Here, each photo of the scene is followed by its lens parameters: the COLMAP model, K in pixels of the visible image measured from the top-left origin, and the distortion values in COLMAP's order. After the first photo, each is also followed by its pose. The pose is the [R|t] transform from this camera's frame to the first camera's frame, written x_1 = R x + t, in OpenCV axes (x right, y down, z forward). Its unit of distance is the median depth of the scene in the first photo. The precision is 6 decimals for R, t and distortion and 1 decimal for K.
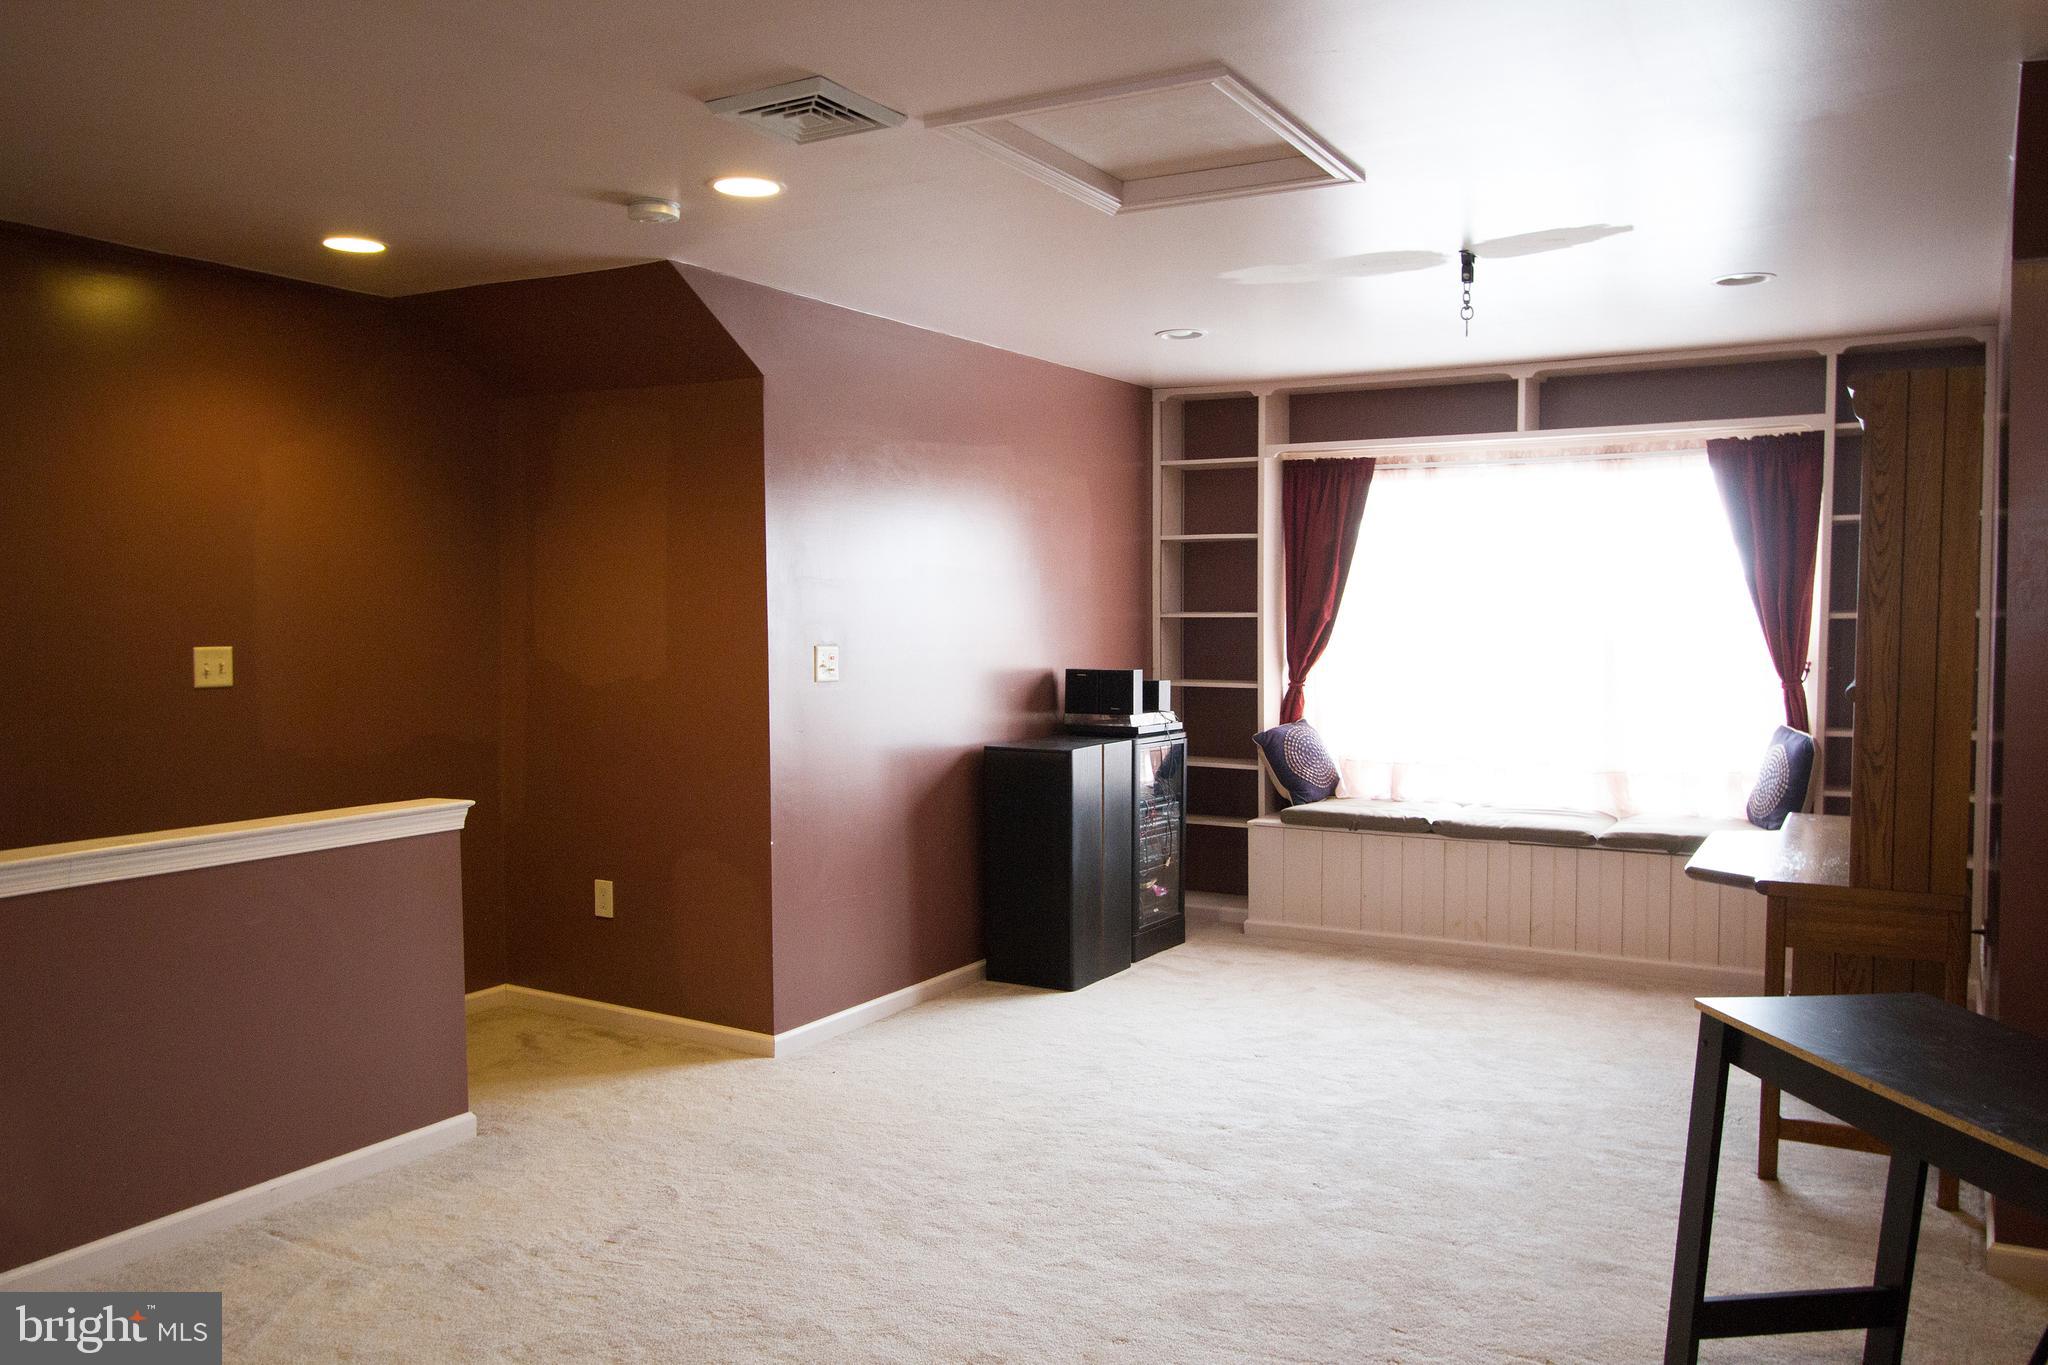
lens RADIAL K [[1590.1, 0, 1021.7], [0, 1590.1, 683.9], [0, 0, 1]] dist [-0.008597, 0.004472]
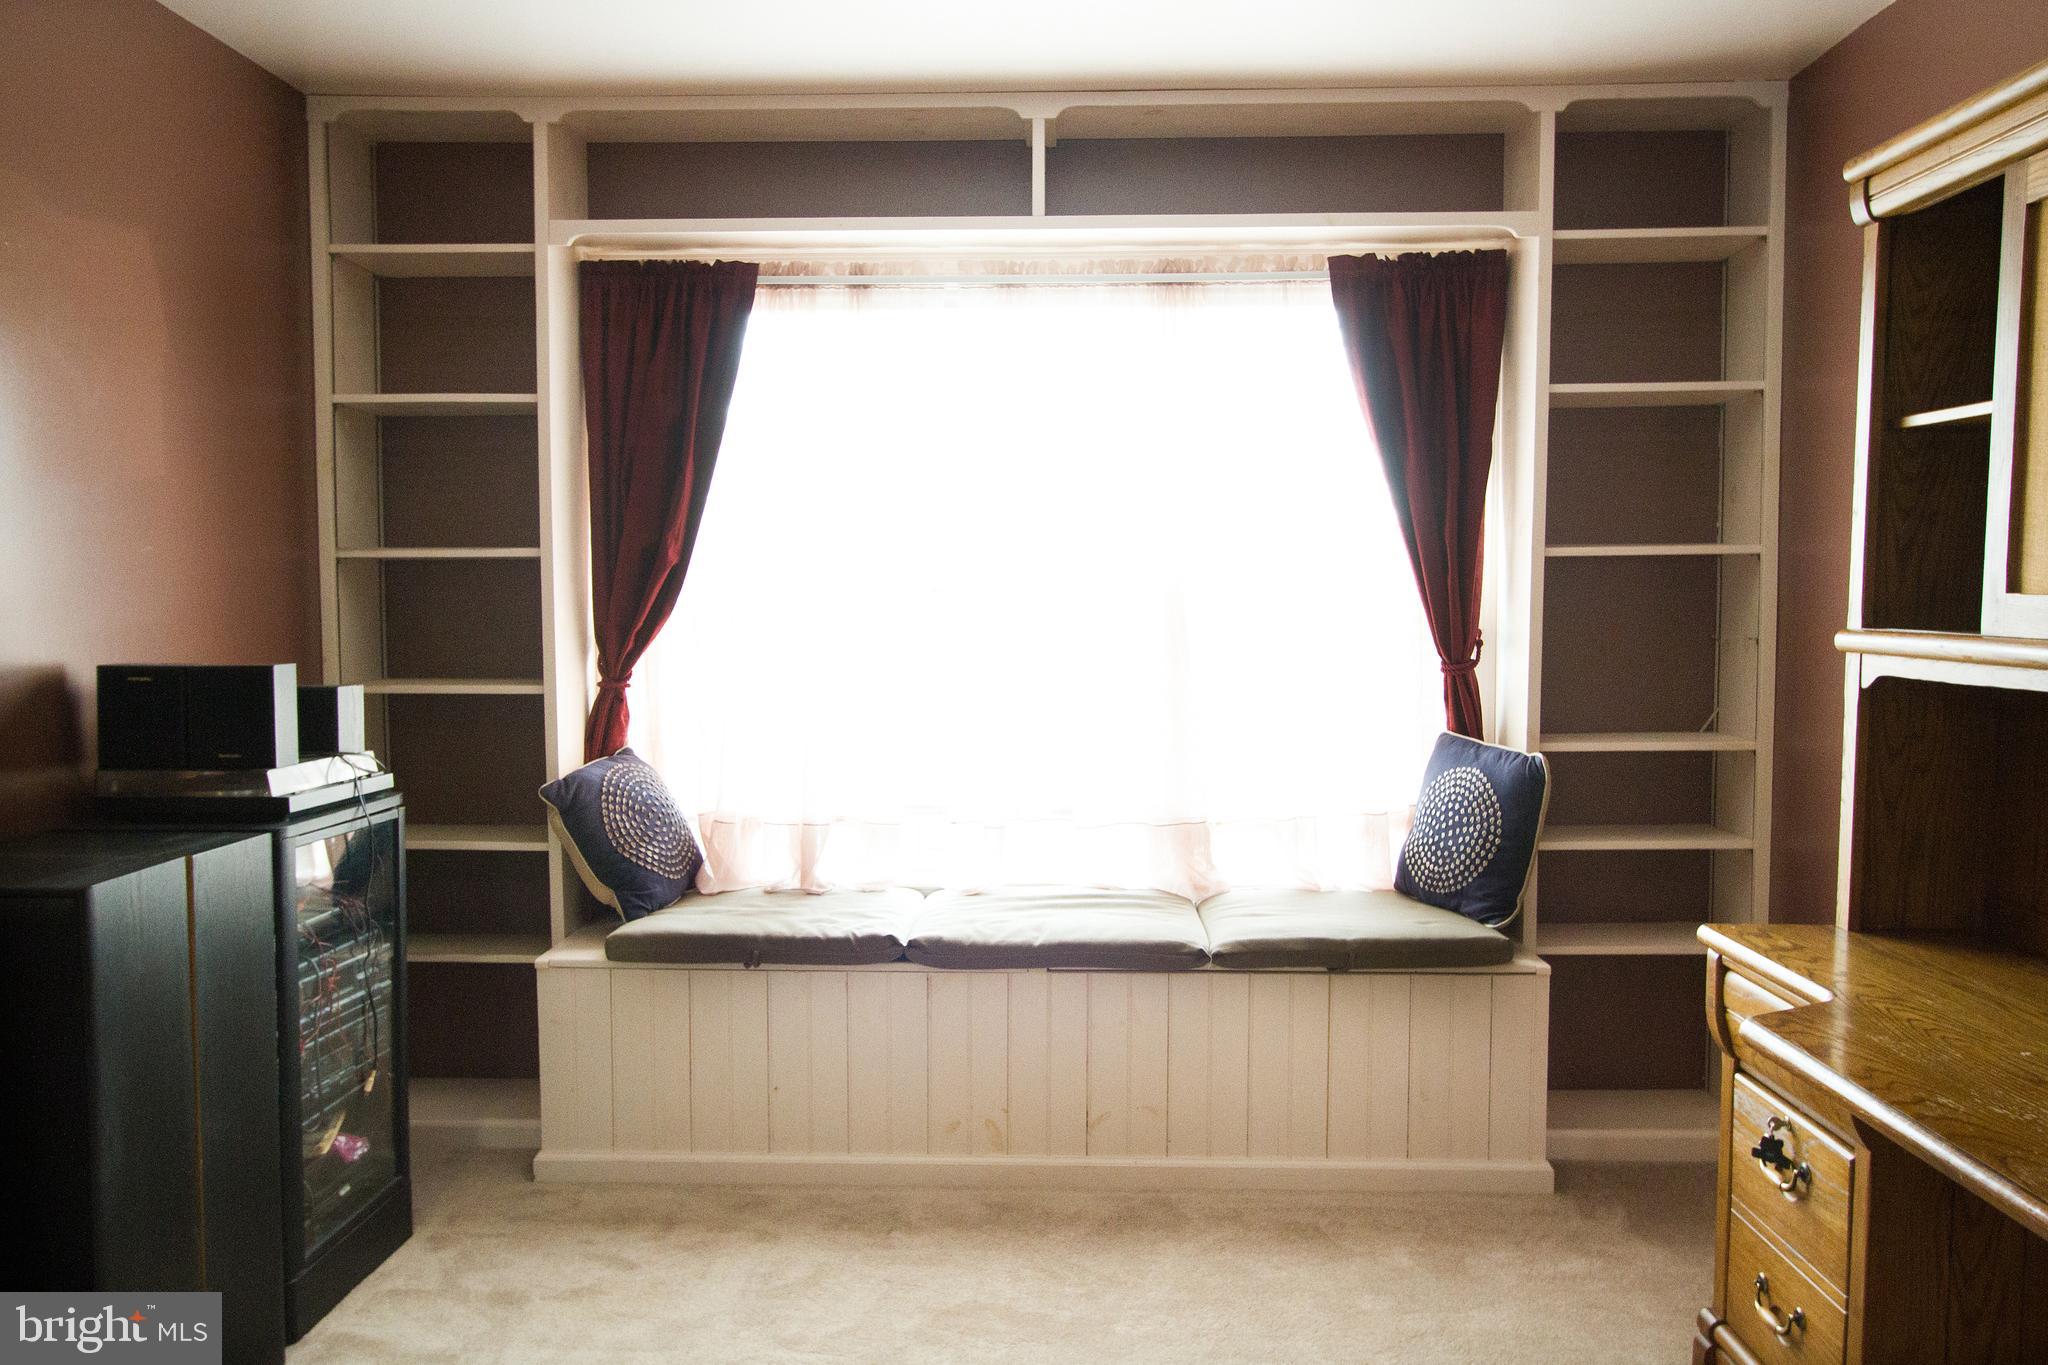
lens RADIAL K [[1590.1, 0, 1021.7], [0, 1590.1, 683.9], [0, 0, 1]] dist [-0.008597, 0.004472]
pose [[0.880655, -0.026368, 0.473023, 0.043086], [0.021687, 0.999647, 0.015348, -0.005492], [-0.473261, -0.003258, 0.880916, 0.496496]]
